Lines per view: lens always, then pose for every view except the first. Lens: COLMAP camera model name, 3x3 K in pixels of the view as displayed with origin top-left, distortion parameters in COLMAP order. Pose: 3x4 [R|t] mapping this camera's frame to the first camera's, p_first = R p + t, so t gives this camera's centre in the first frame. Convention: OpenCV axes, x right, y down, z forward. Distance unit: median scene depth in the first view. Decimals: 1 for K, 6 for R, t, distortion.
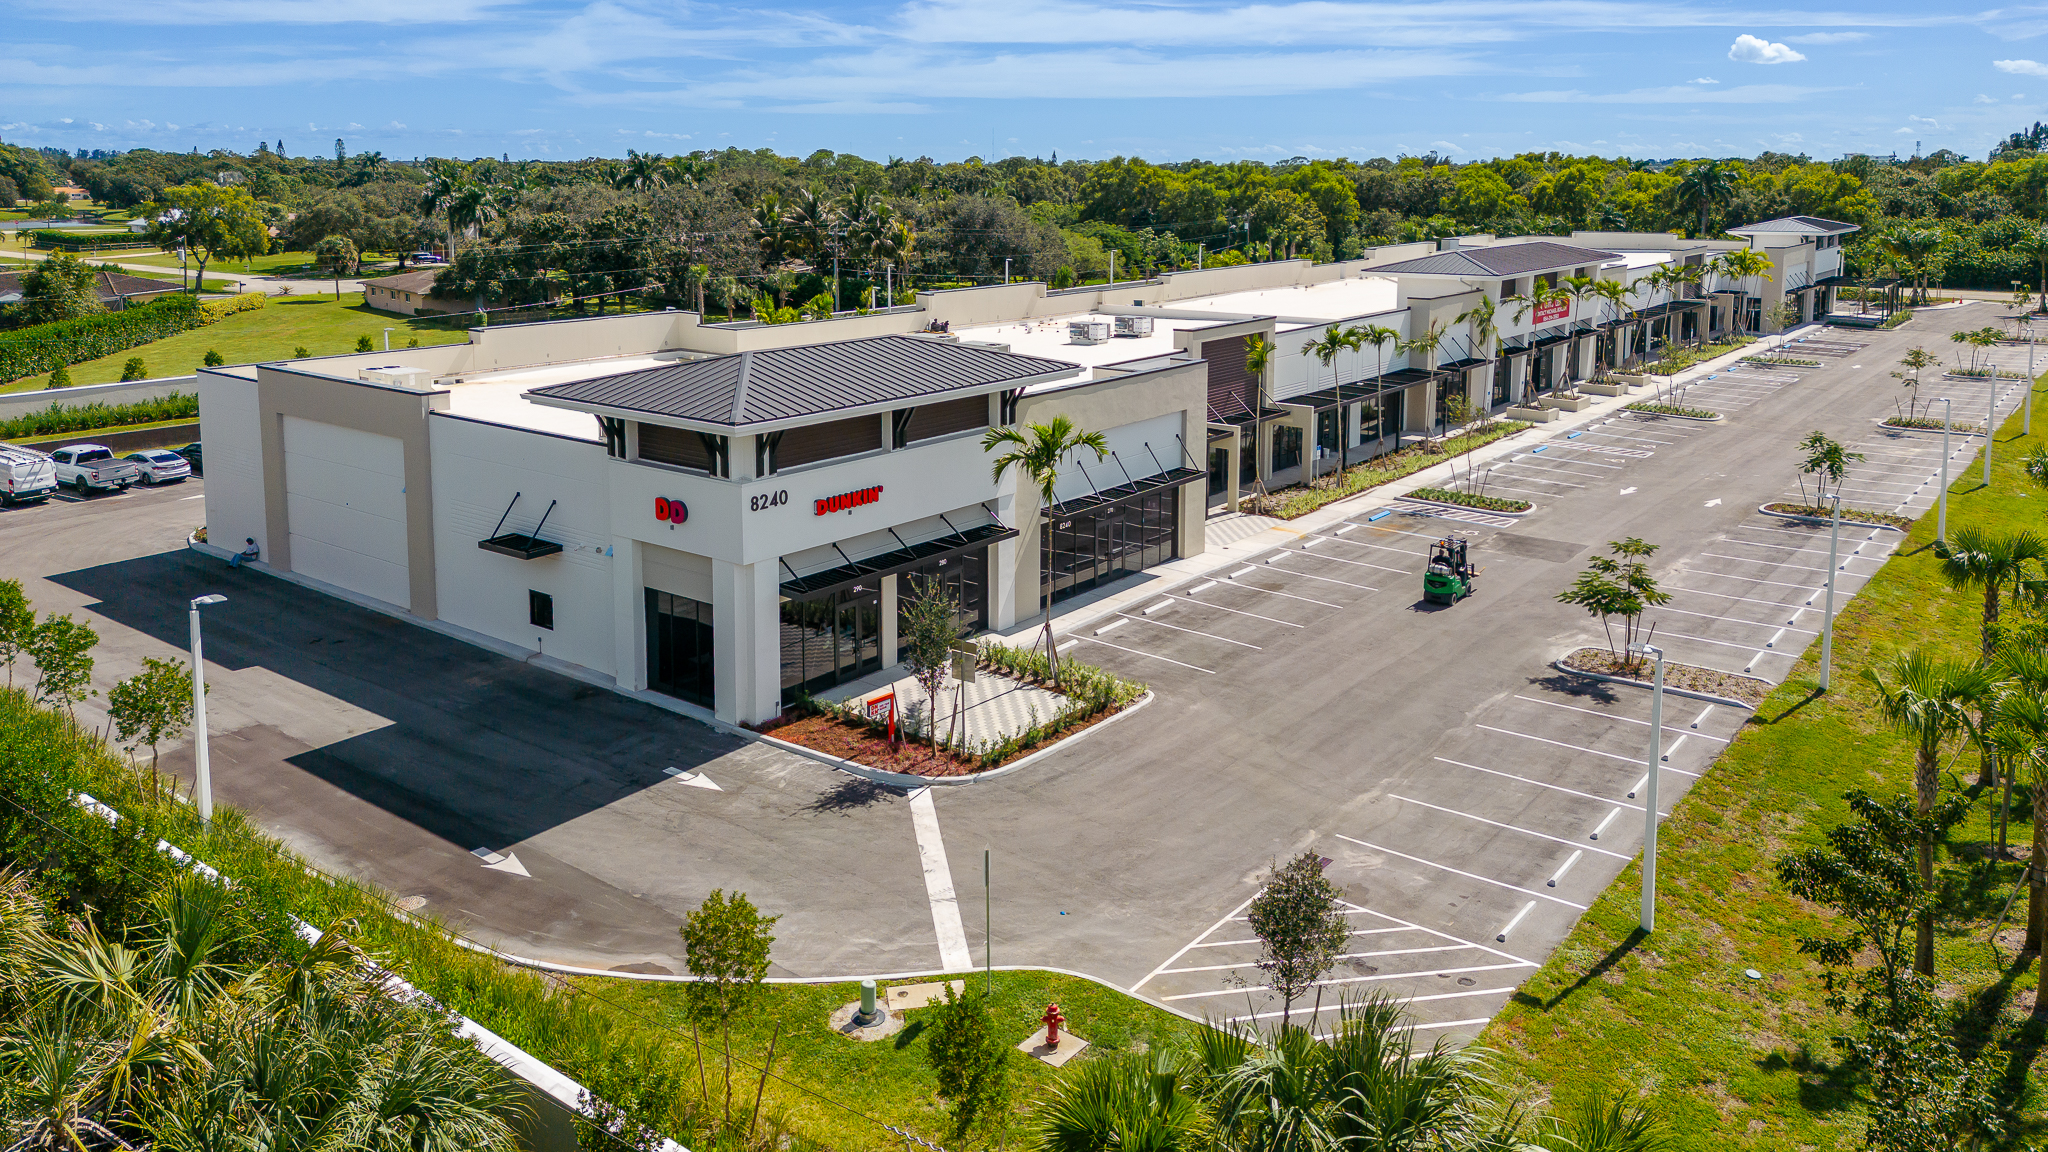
lens RADIAL K [[1485.9, 0, 1026.1], [0, 1485.9, 451.2], [0, 0, 1]] dist [0.082701, -0.065870]
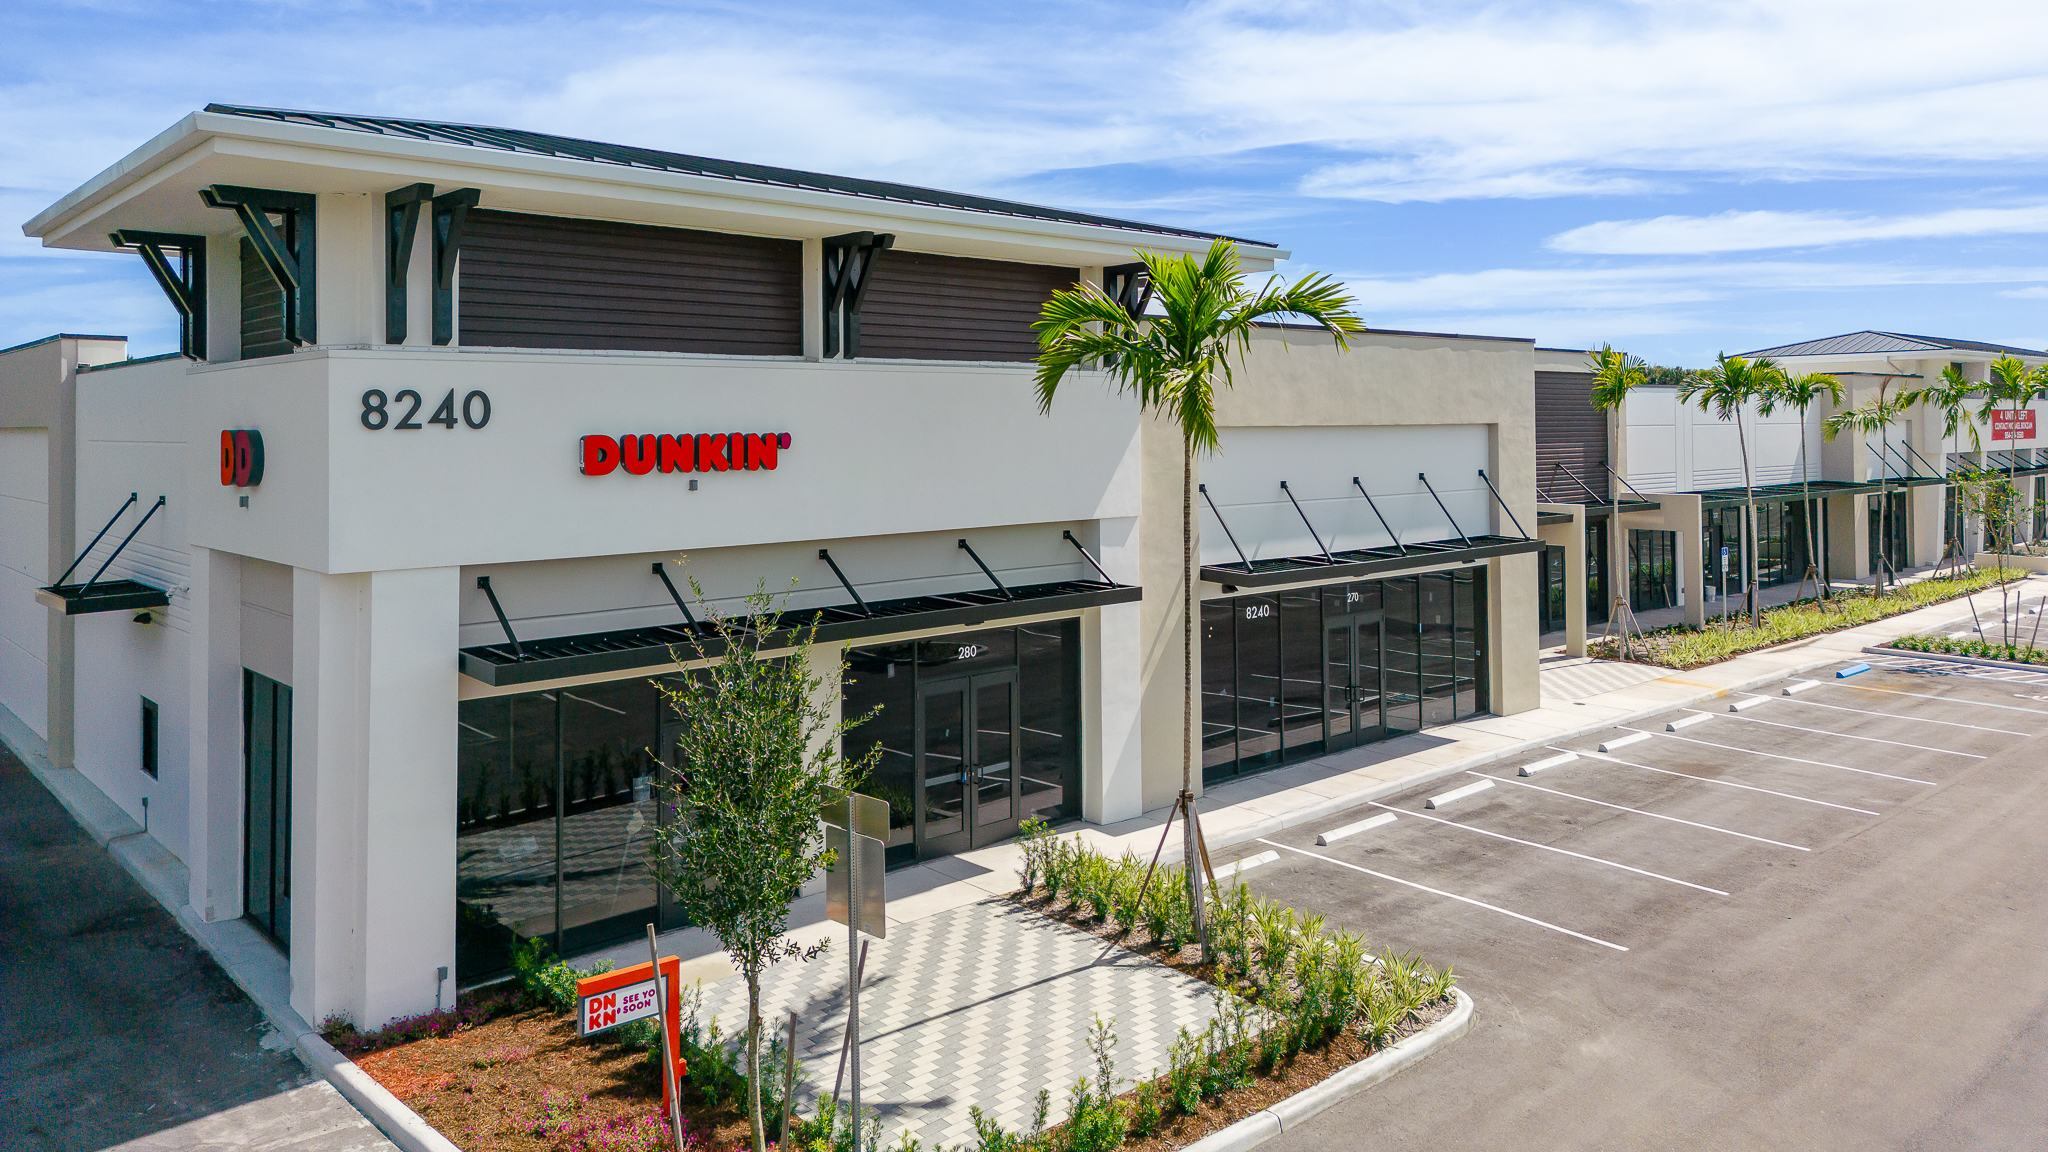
lens RADIAL K [[1459.5, 0, 1049.3], [0, 1459.5, 399.0], [0, 0, 1]] dist [0.049353, -0.042059]
pose [[0.987502, -0.005619, -0.157505, 0.031731], [-0.025972, 0.979899, -0.197798, 0.071412], [0.155450, 0.199417, 0.967506, 0.466489]]
